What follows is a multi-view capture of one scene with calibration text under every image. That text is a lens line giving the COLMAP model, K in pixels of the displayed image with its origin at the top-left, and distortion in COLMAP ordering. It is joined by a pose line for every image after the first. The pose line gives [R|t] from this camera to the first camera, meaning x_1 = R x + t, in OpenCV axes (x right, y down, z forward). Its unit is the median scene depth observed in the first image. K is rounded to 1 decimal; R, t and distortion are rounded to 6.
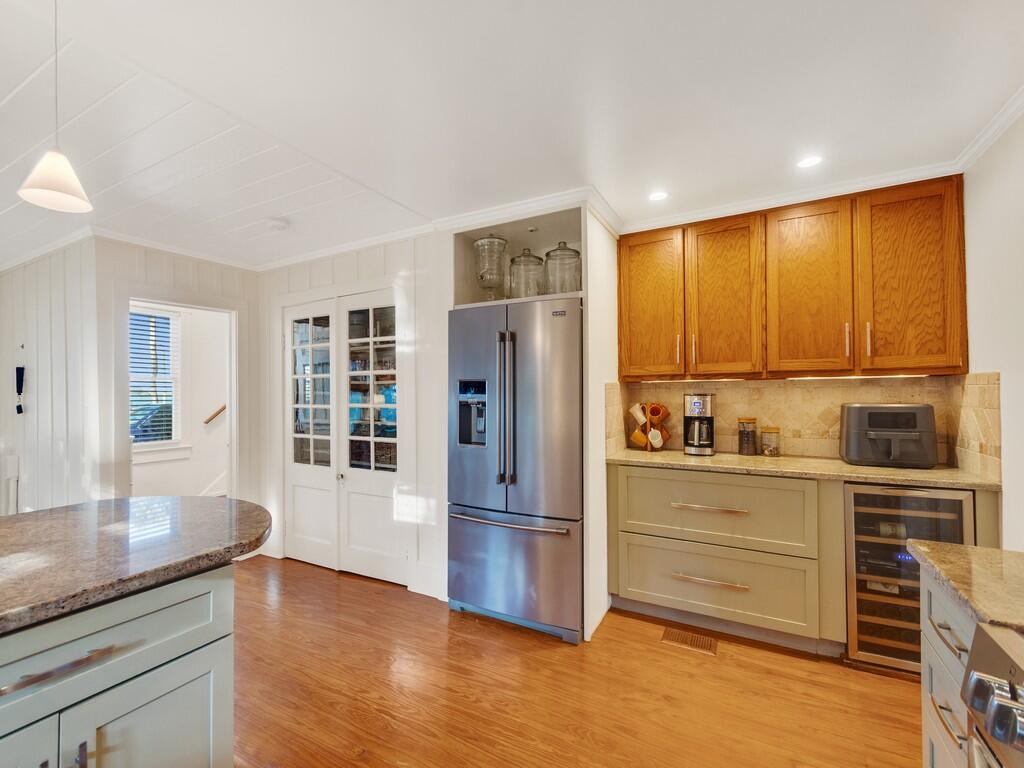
lens RADIAL K [[458.8, 0, 521.7], [0, 458.8, 390.8], [0, 0, 1]] dist [-0.000236, 0.000106]
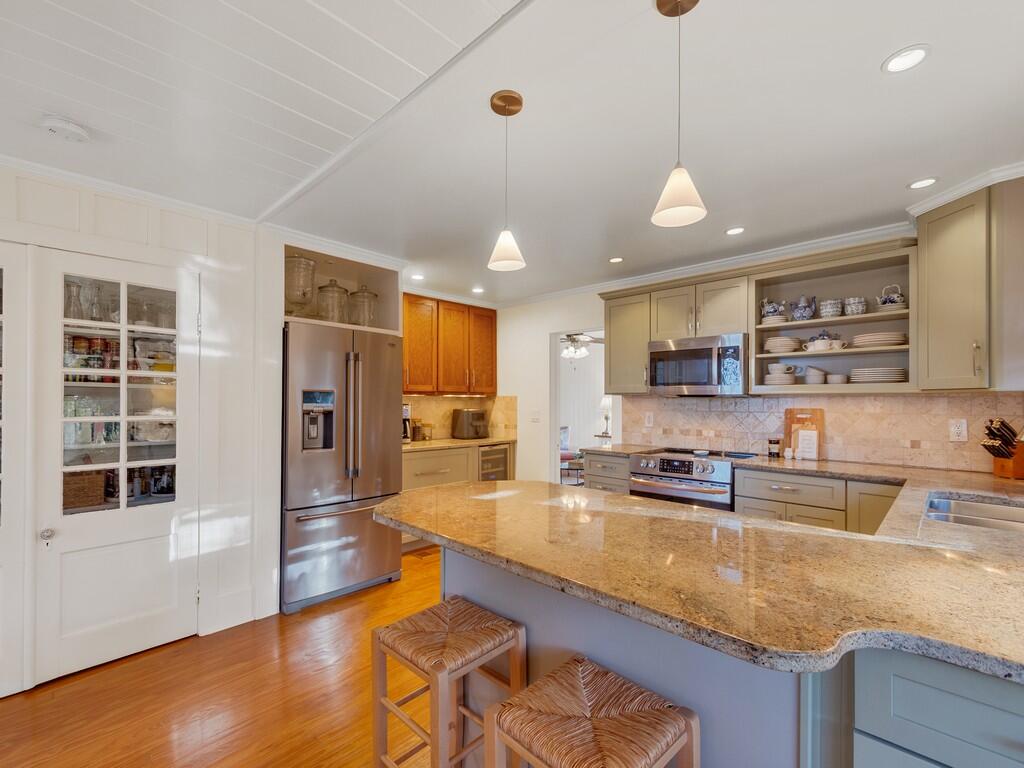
lens RADIAL K [[440.8, 0, 513.0], [0, 440.8, 400.8], [0, 0, 1]] dist [-0.000155, -0.000031]
pose [[0.259226, 0.009993, 0.965765, -0.914965], [-0.010354, 0.999918, -0.007567, 0.003608], [-0.965761, -0.008038, 0.259308, 0.252353]]
